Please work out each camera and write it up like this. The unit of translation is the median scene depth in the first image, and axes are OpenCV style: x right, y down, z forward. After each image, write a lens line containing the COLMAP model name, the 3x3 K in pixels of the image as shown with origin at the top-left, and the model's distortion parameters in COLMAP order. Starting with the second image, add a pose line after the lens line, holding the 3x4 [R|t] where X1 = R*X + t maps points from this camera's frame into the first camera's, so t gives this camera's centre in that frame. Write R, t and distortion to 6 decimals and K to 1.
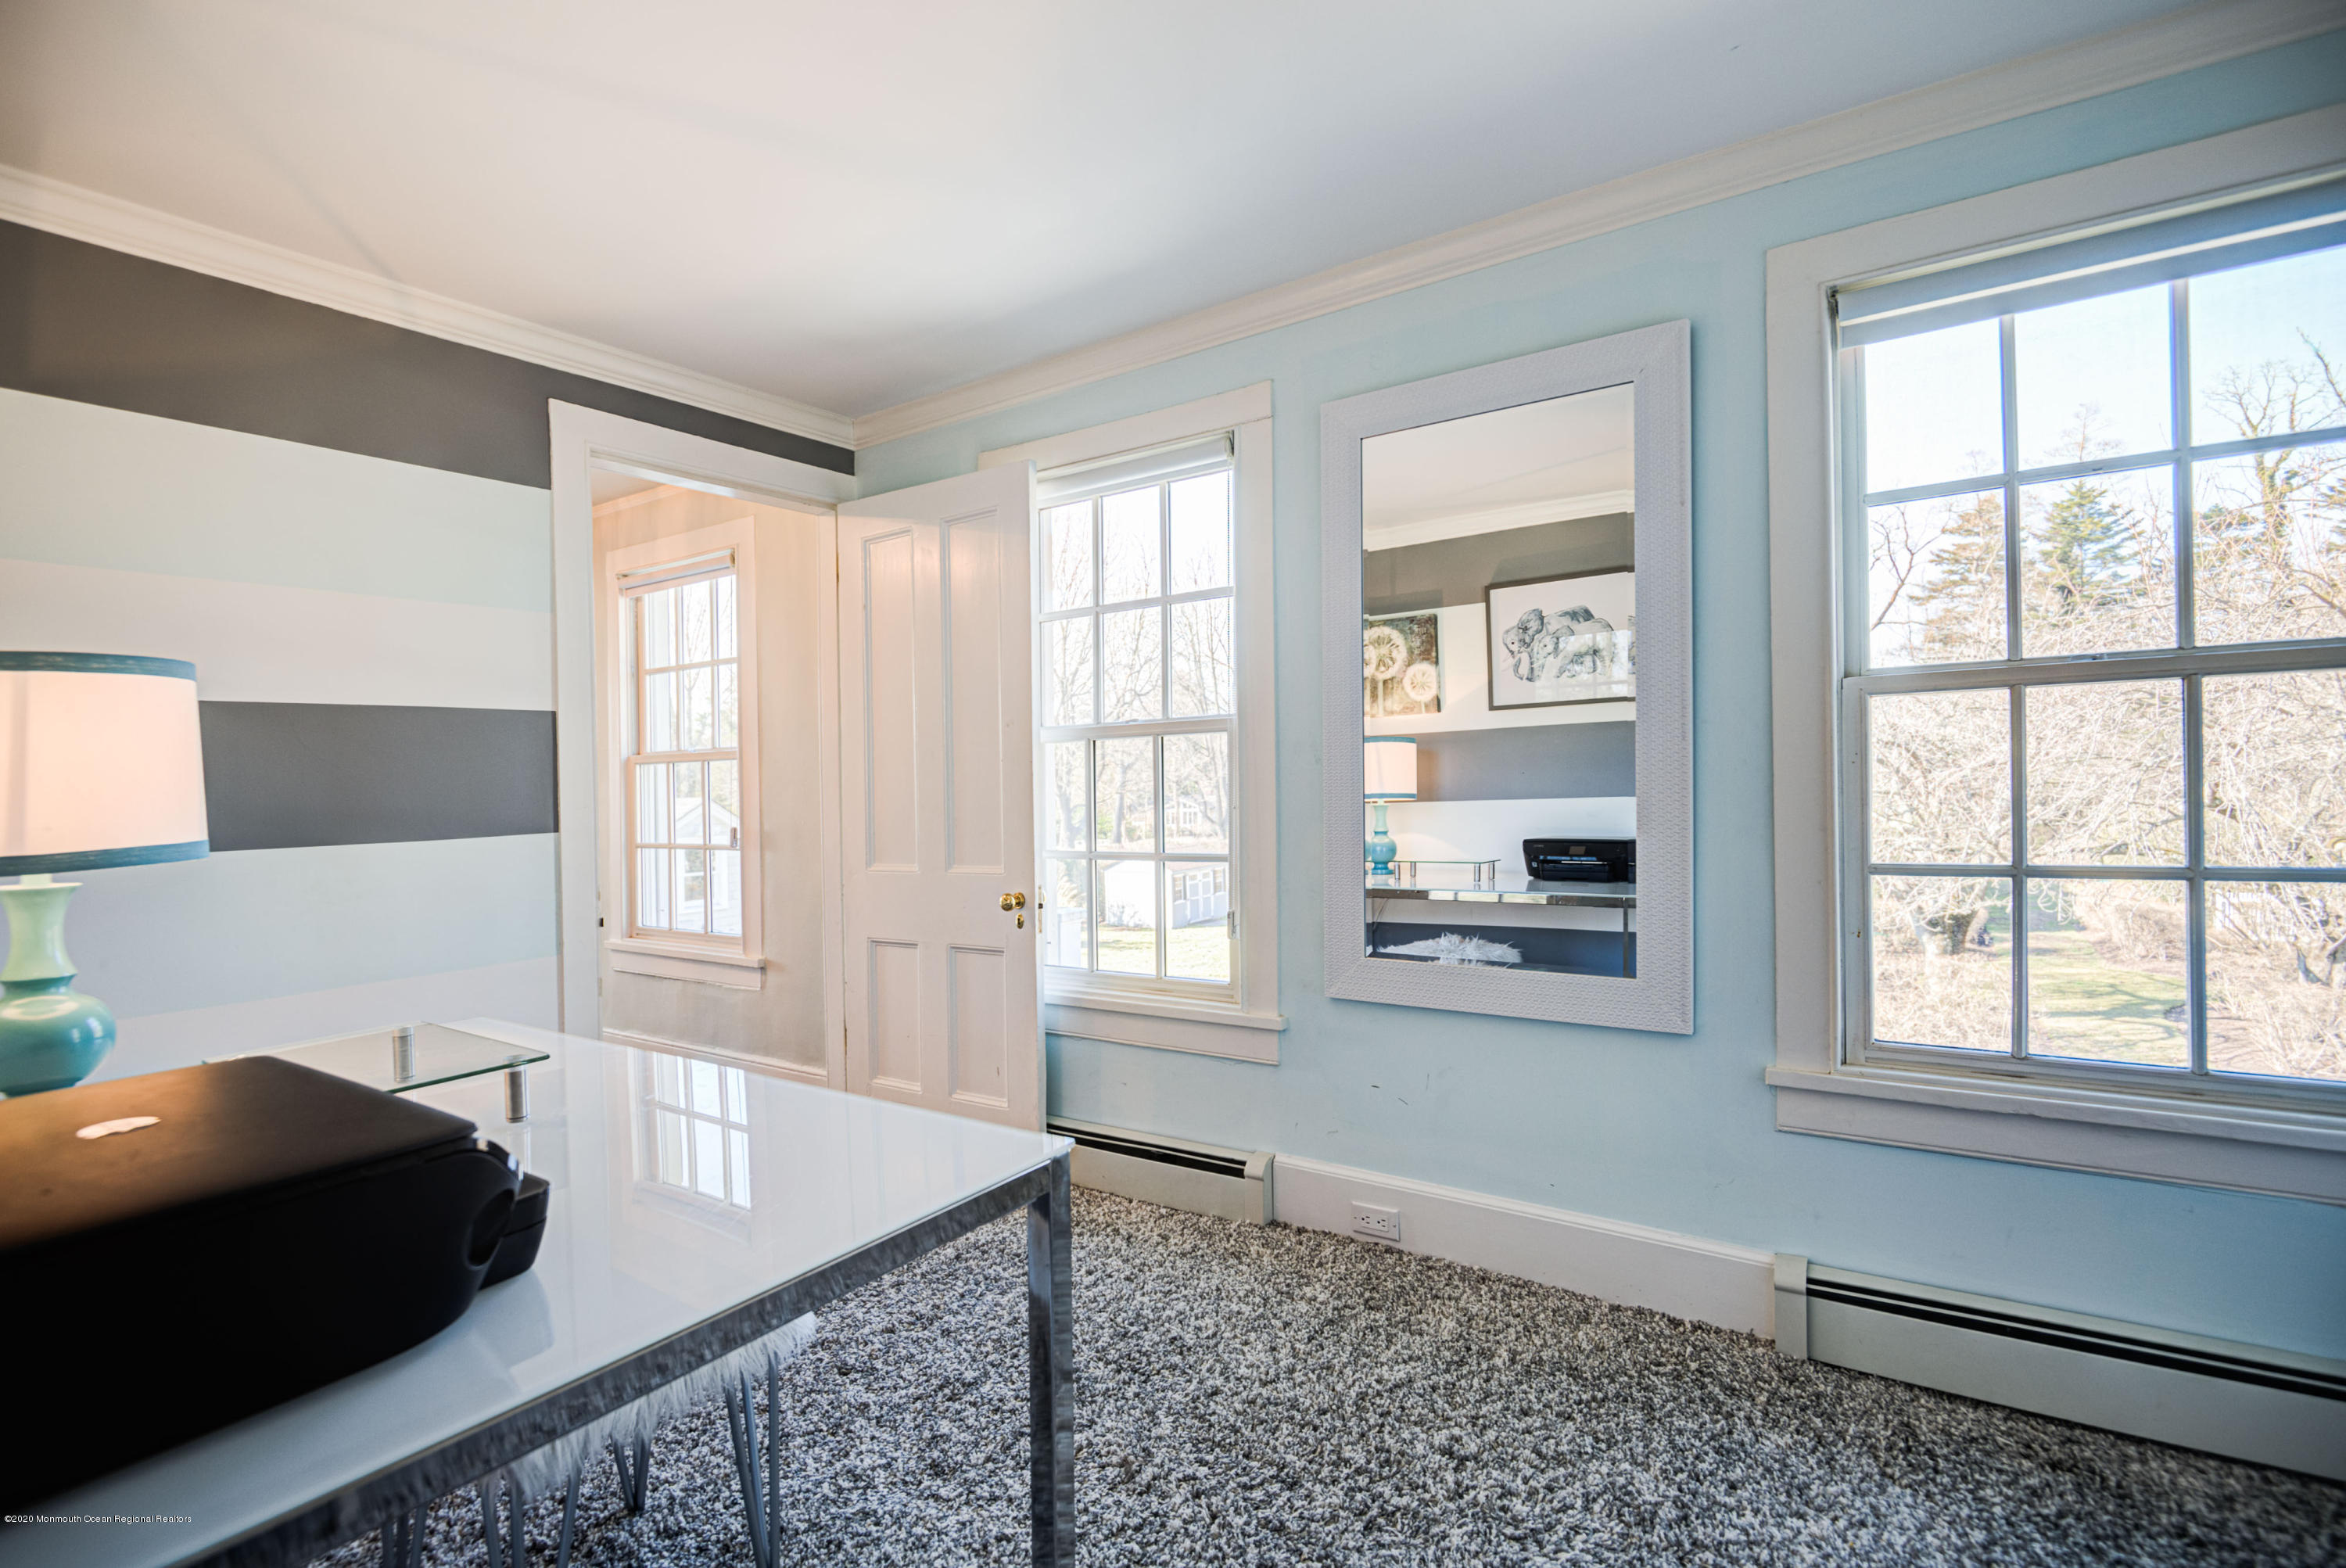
lens RADIAL K [[1121.4, 0, 1169.1], [0, 1121.4, 795.4], [0, 0, 1]] dist [-0.003344, -0.000919]
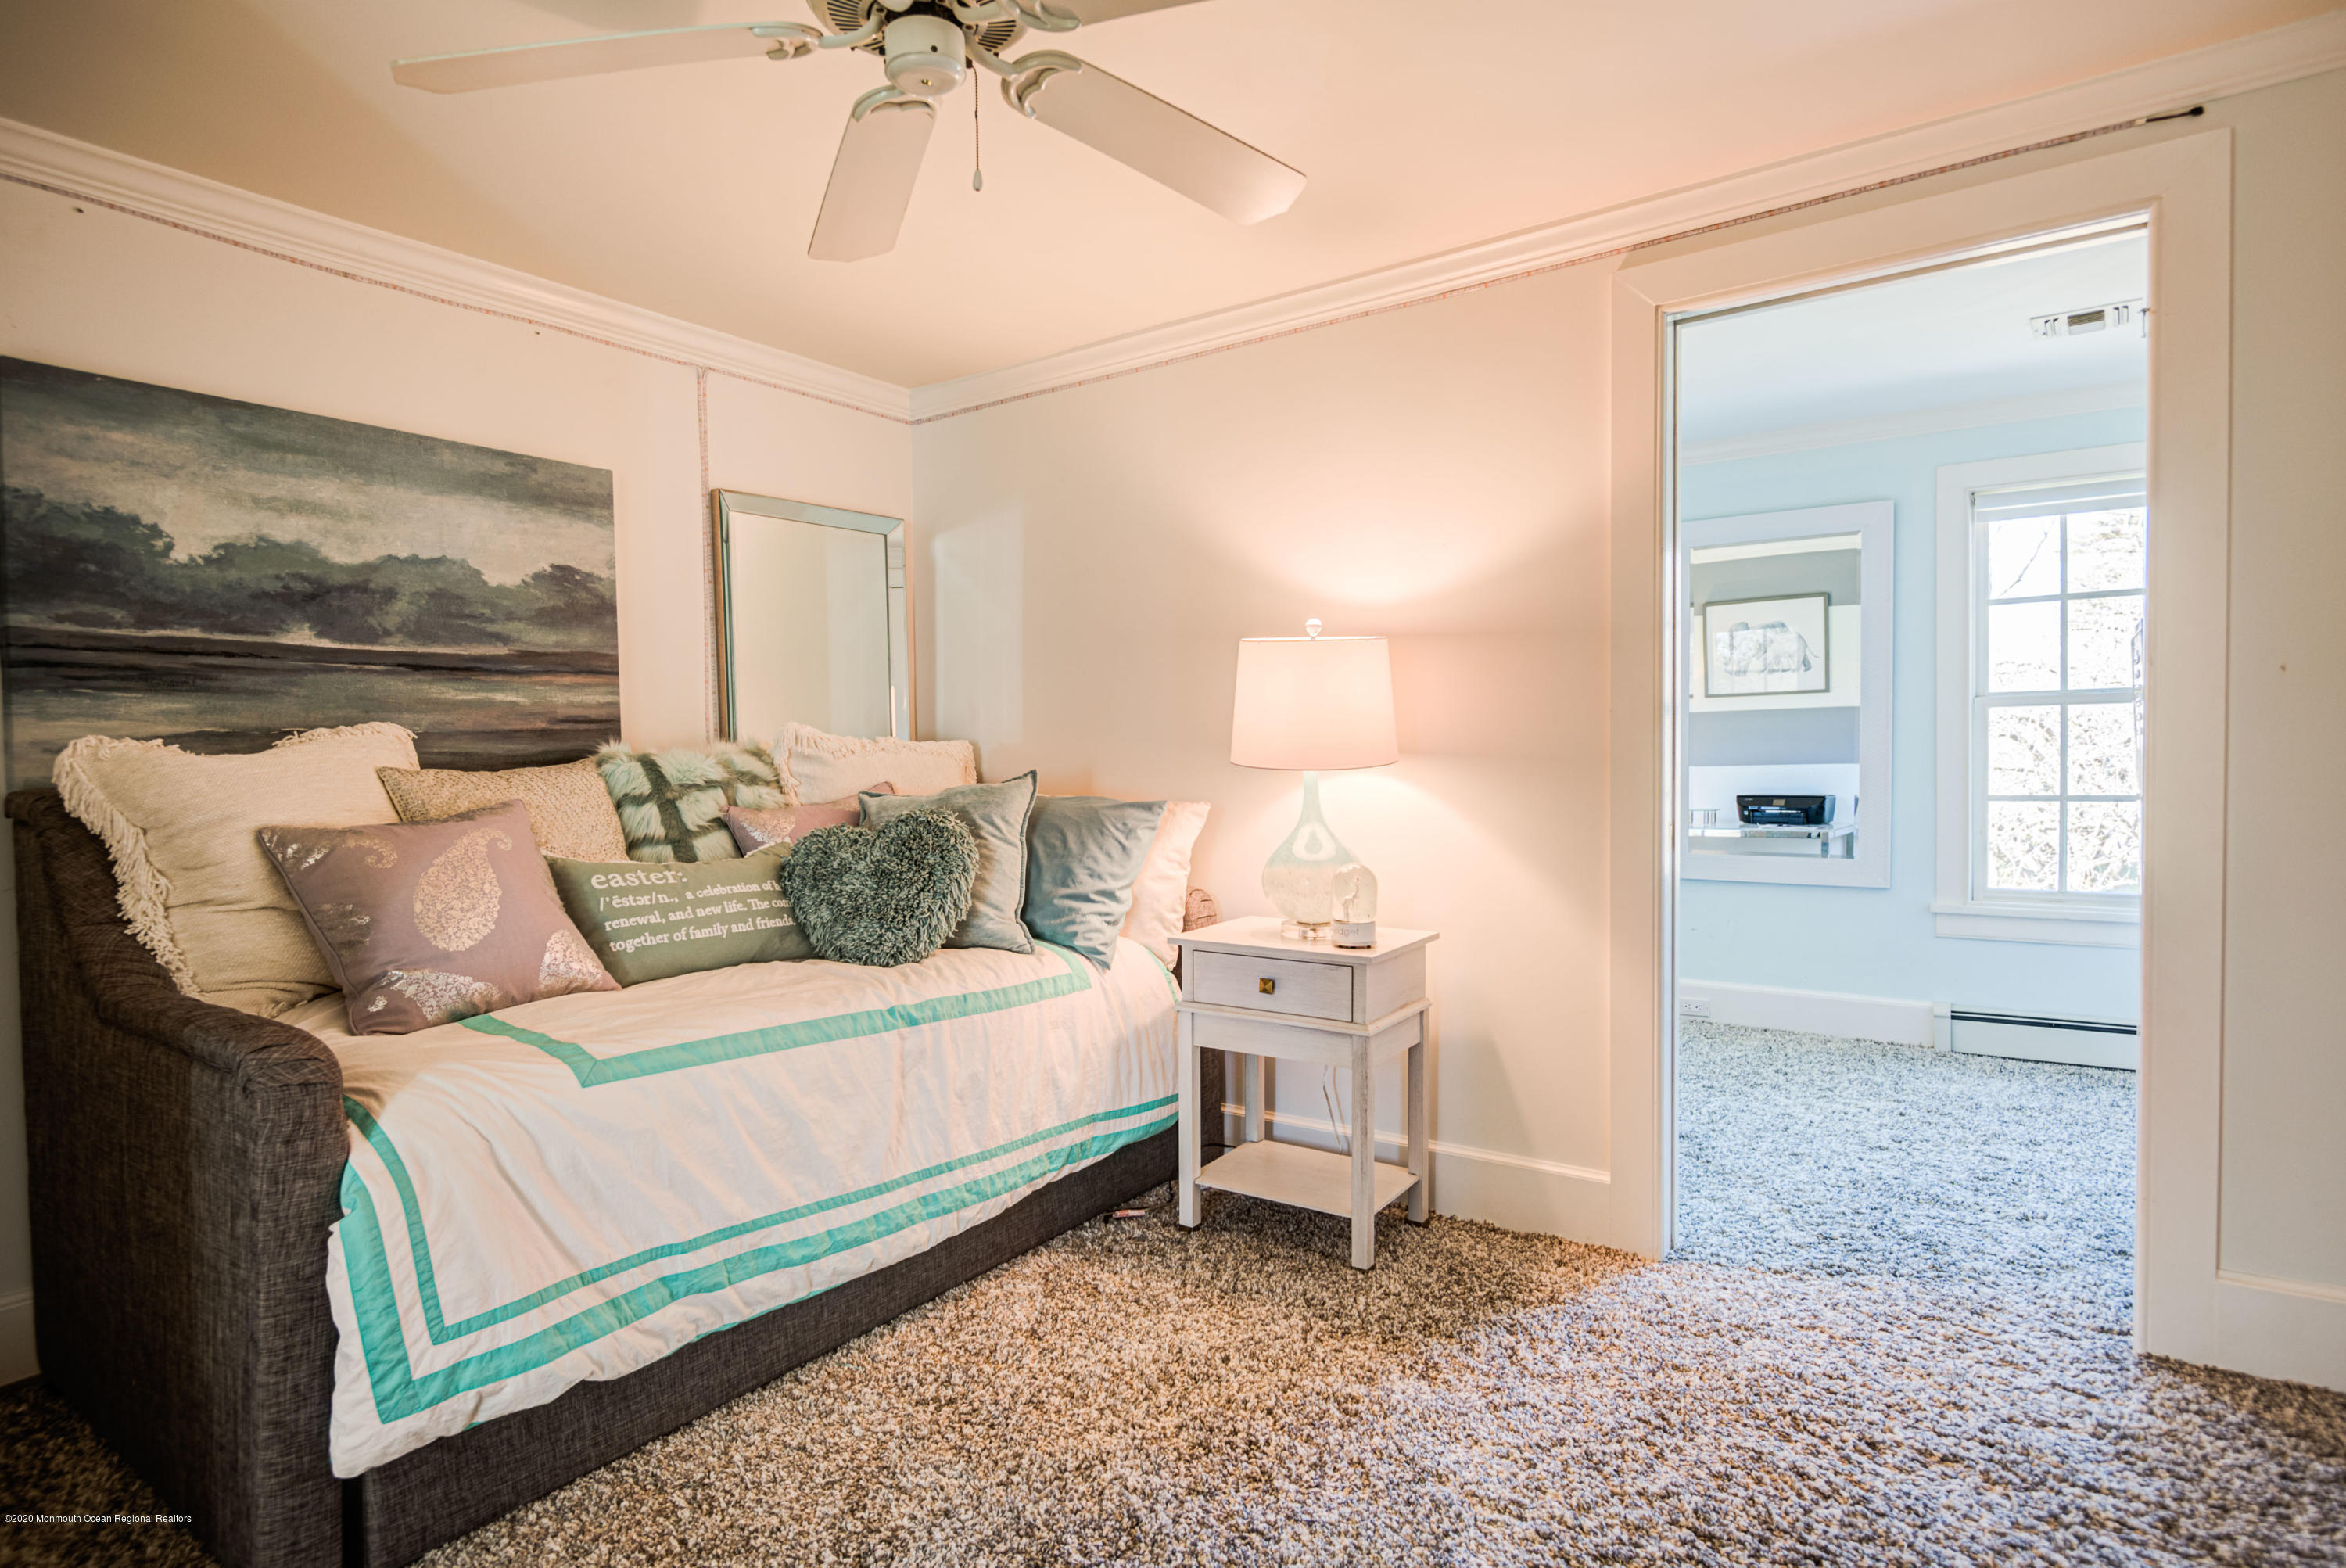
lens RADIAL K [[1307.7, 0, 1175.4], [0, 1307.7, 774.0], [0, 0, 1]] dist [0.001537, 0.000846]
pose [[0.999912, 0.011562, -0.006554, -0.725074], [-0.011523, 0.999916, 0.005966, 0.026152], [0.006623, -0.005890, 0.999961, -1.207311]]
